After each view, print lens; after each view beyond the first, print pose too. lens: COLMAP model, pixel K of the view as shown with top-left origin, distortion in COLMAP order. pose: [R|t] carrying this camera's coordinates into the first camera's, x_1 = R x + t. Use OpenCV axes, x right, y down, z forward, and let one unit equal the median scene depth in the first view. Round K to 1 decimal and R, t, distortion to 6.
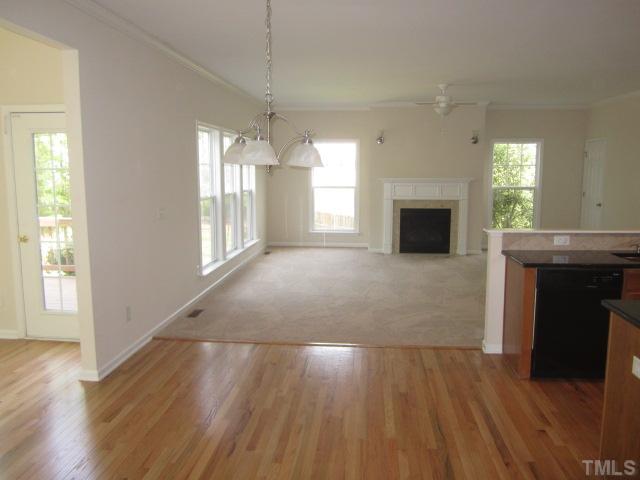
lens RADIAL K [[528.9, 0, 320.0], [0, 528.9, 240.0], [0, 0, 1]] dist [-0.044005, -0.006314]
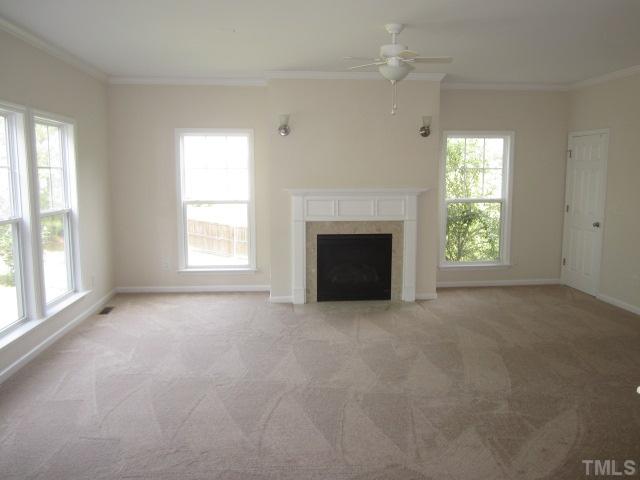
lens RADIAL K [[528.9, 0, 320.0], [0, 528.9, 240.0], [0, 0, 1]] dist [-0.044005, -0.006314]
pose [[0.984484, -0.021414, 0.174165, 0.041206], [0.023282, 0.999691, -0.008688, -0.047154], [-0.173926, 0.012608, 0.984678, 0.352468]]
